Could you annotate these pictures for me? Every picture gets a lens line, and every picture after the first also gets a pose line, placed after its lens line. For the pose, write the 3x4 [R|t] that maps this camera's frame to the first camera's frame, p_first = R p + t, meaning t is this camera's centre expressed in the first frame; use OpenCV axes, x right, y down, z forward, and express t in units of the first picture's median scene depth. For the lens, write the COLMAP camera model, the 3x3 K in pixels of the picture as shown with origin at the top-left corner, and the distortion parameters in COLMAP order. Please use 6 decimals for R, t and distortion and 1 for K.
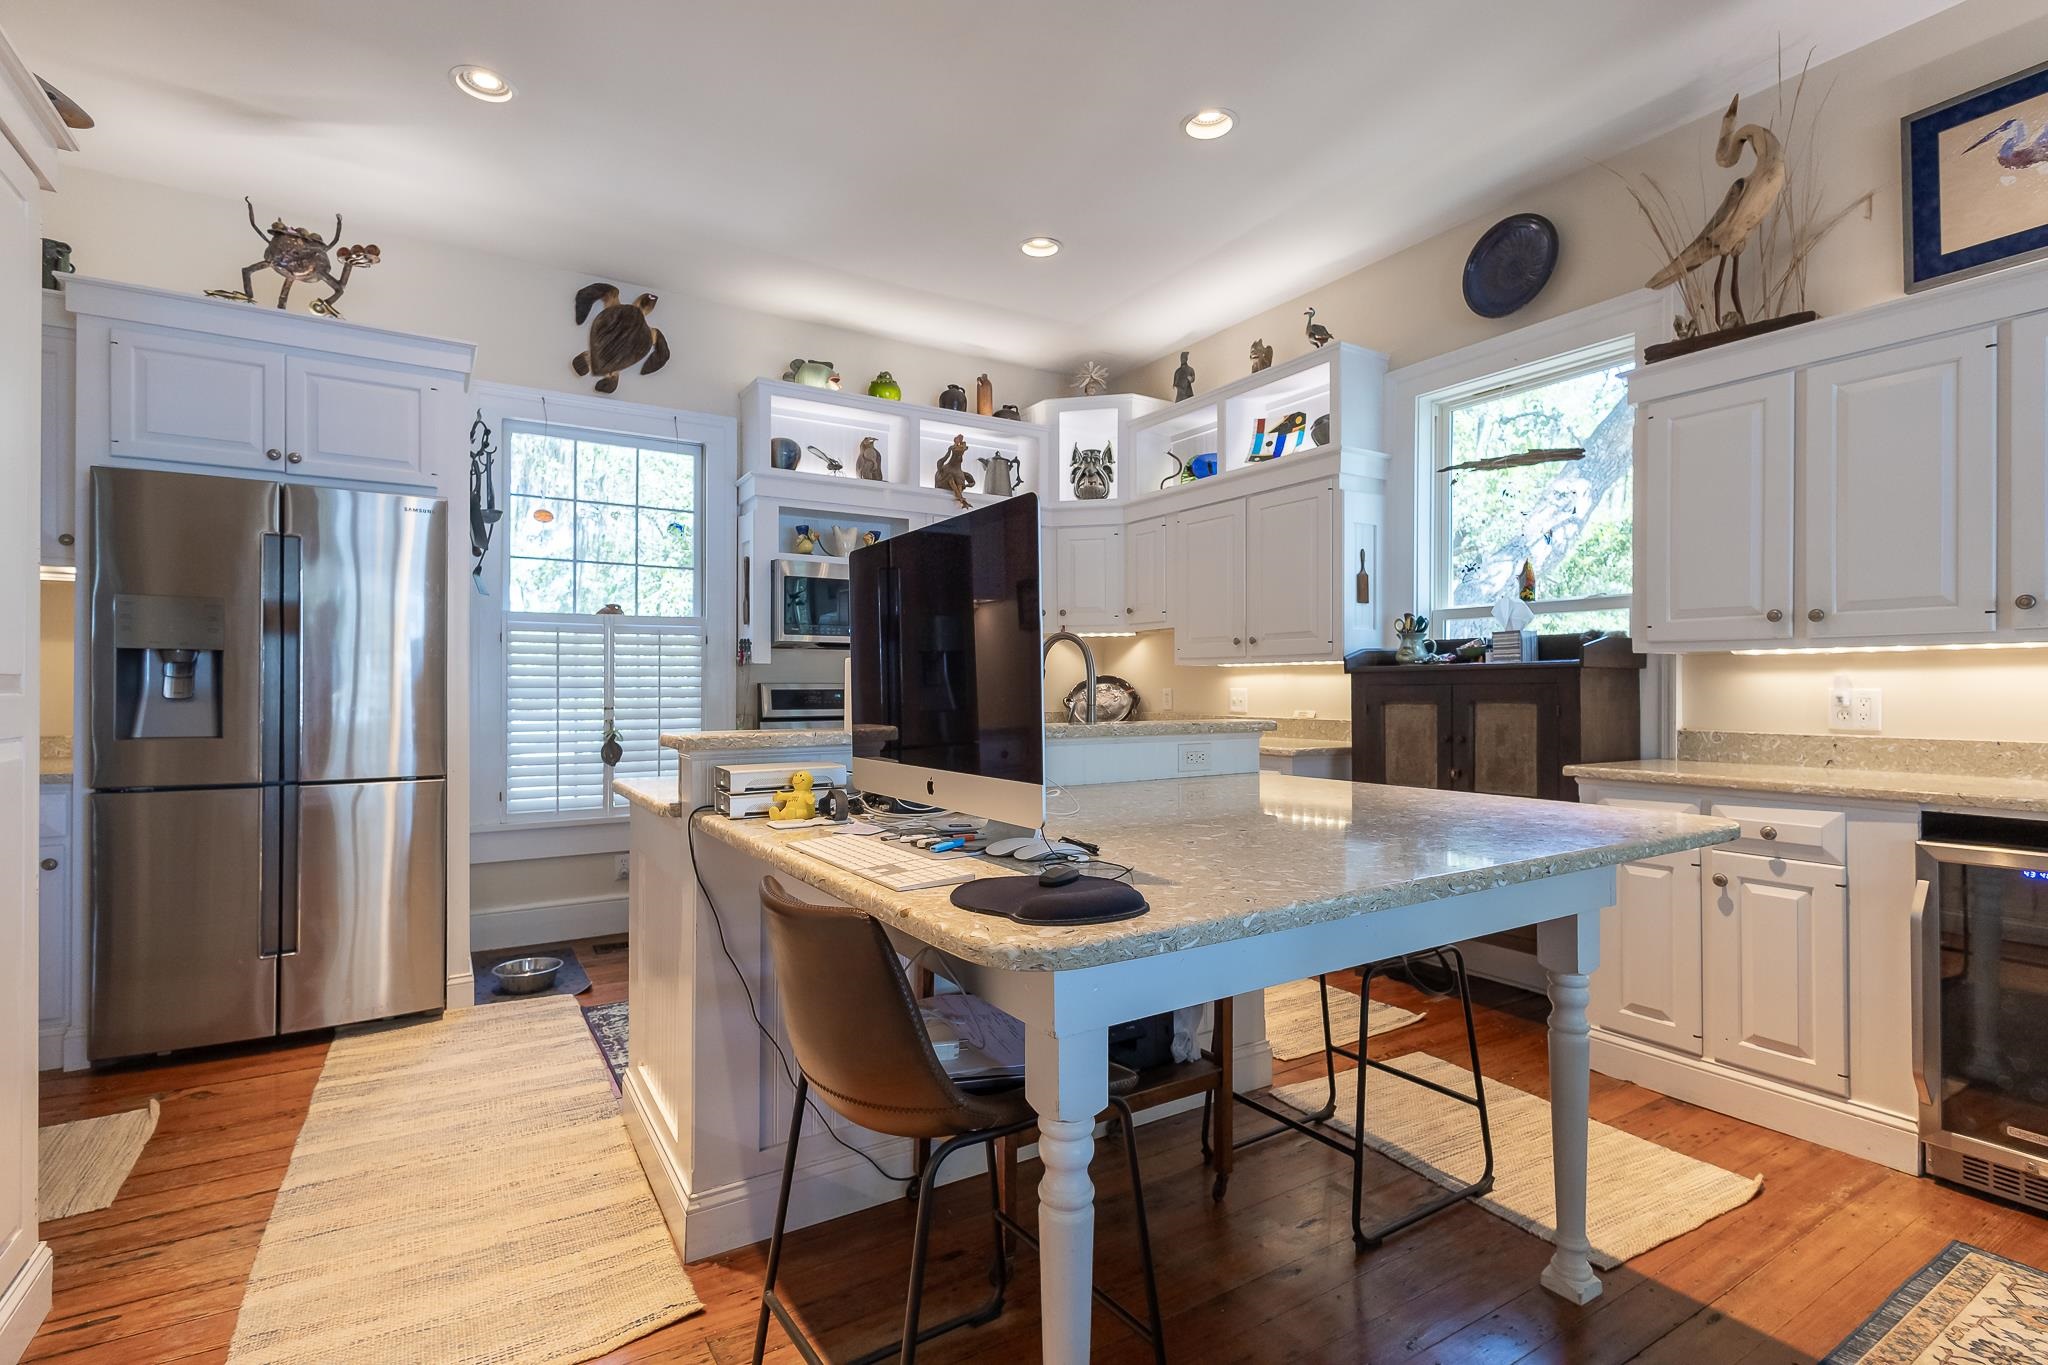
lens RADIAL K [[932.0, 0, 1029.7], [0, 932.0, 685.9], [0, 0, 1]] dist [0.003507, 0.000361]
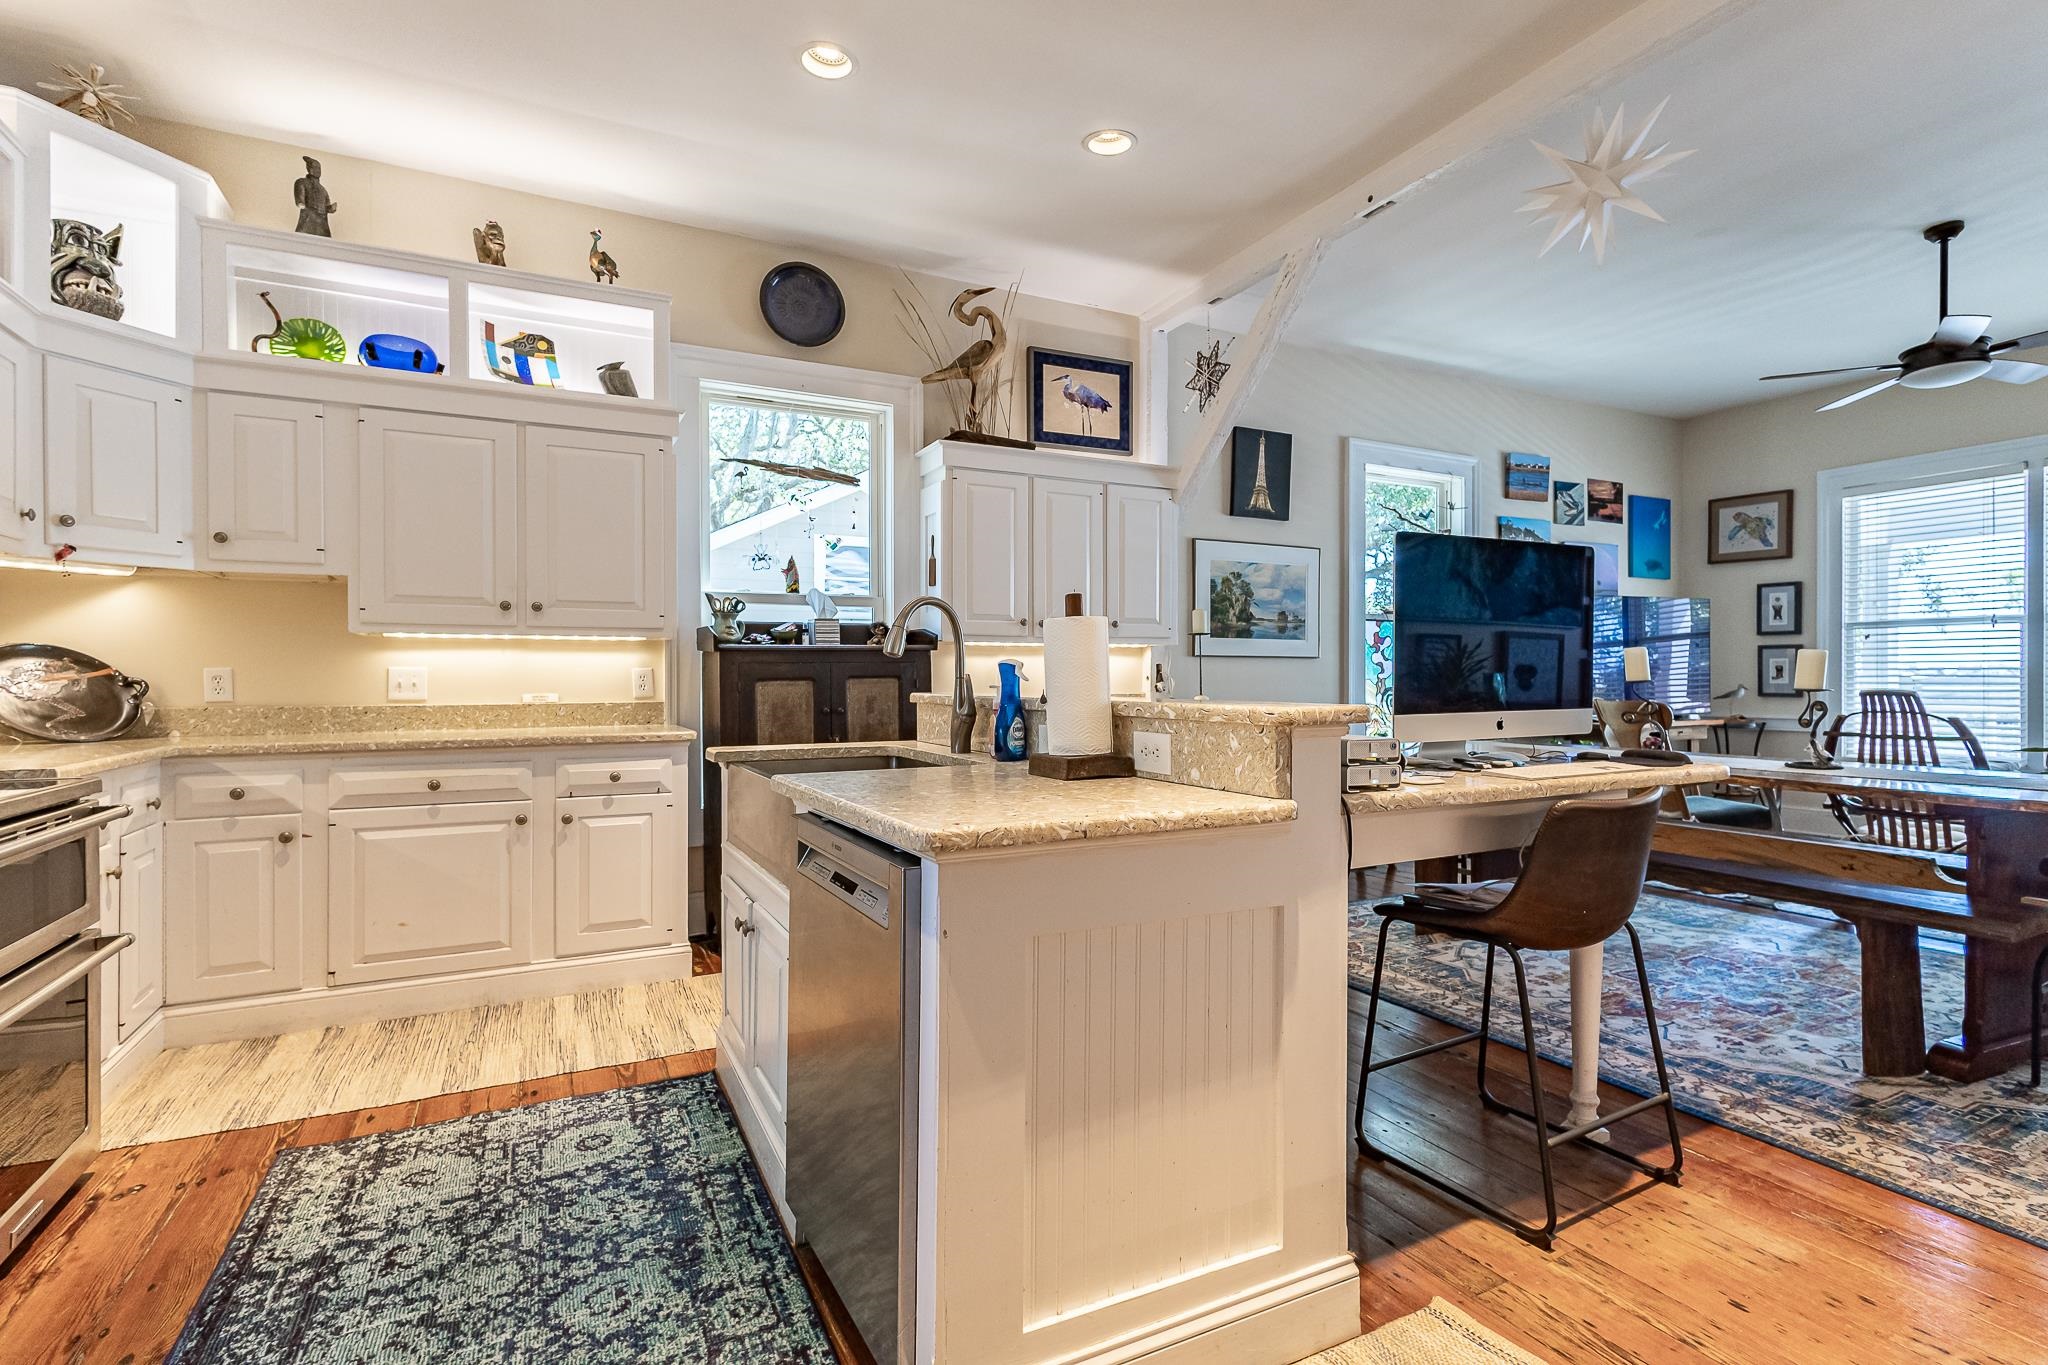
lens RADIAL K [[944.1, 0, 1015.7], [0, 944.1, 683.0], [0, 0, 1]] dist [-0.000431, -0.000274]
pose [[0.118488, -0.009845, 0.992907, -0.541175], [0.000919, 0.999952, 0.009805, 0.009601], [-0.992955, -0.000249, 0.118492, 0.517874]]
